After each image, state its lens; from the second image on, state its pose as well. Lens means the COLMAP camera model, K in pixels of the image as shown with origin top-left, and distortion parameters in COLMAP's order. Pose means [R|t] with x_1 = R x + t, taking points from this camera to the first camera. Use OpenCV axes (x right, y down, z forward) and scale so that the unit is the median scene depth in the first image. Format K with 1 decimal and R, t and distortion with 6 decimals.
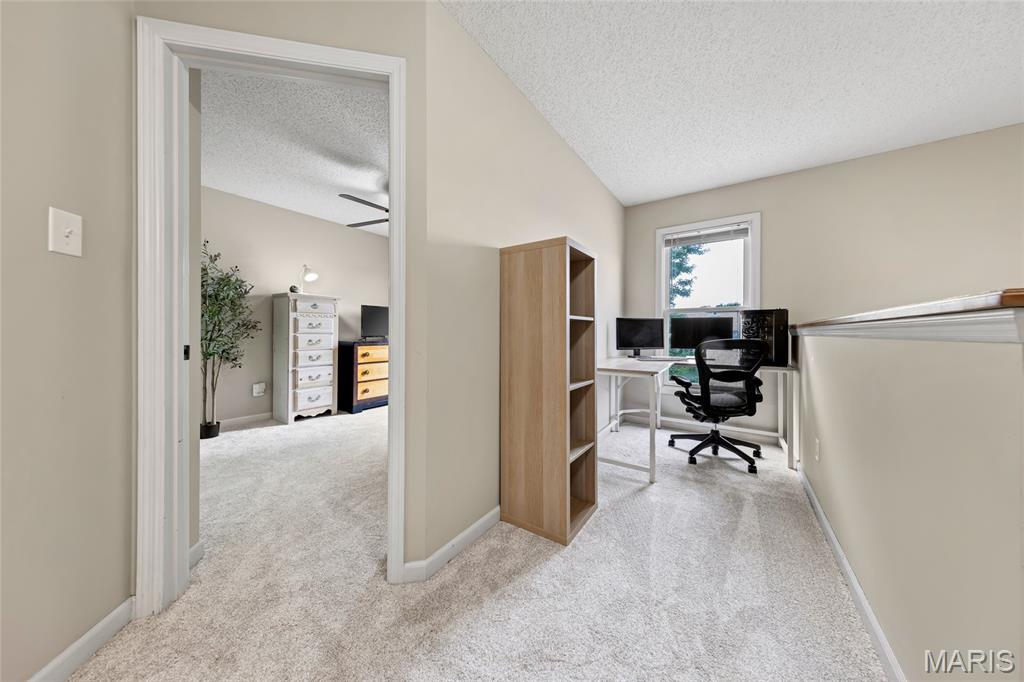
lens RADIAL K [[318.0, 0, 506.9], [0, 318.0, 330.6], [0, 0, 1]] dist [-0.000172, -0.000018]
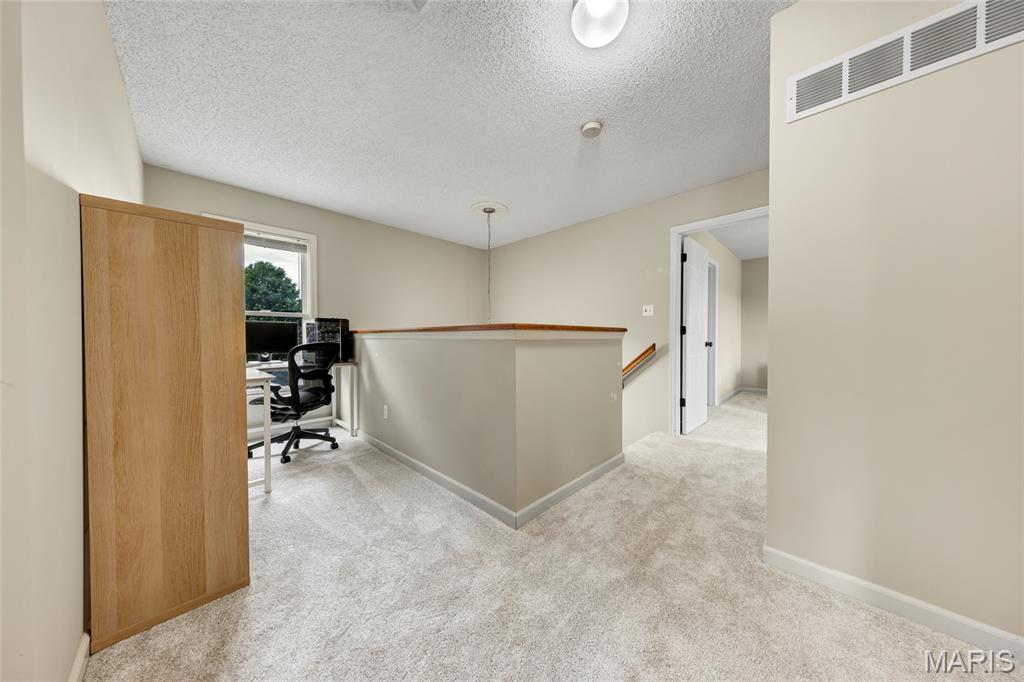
lens RADIAL K [[323.0, 0, 505.9], [0, 323.0, 340.9], [0, 0, 1]] dist [0.000162, 0.000001]
pose [[0.192969, -0.017816, 0.981043, -0.355704], [-0.000979, 0.999831, 0.018350, -0.002423], [-0.981204, -0.004502, 0.192919, 0.097986]]
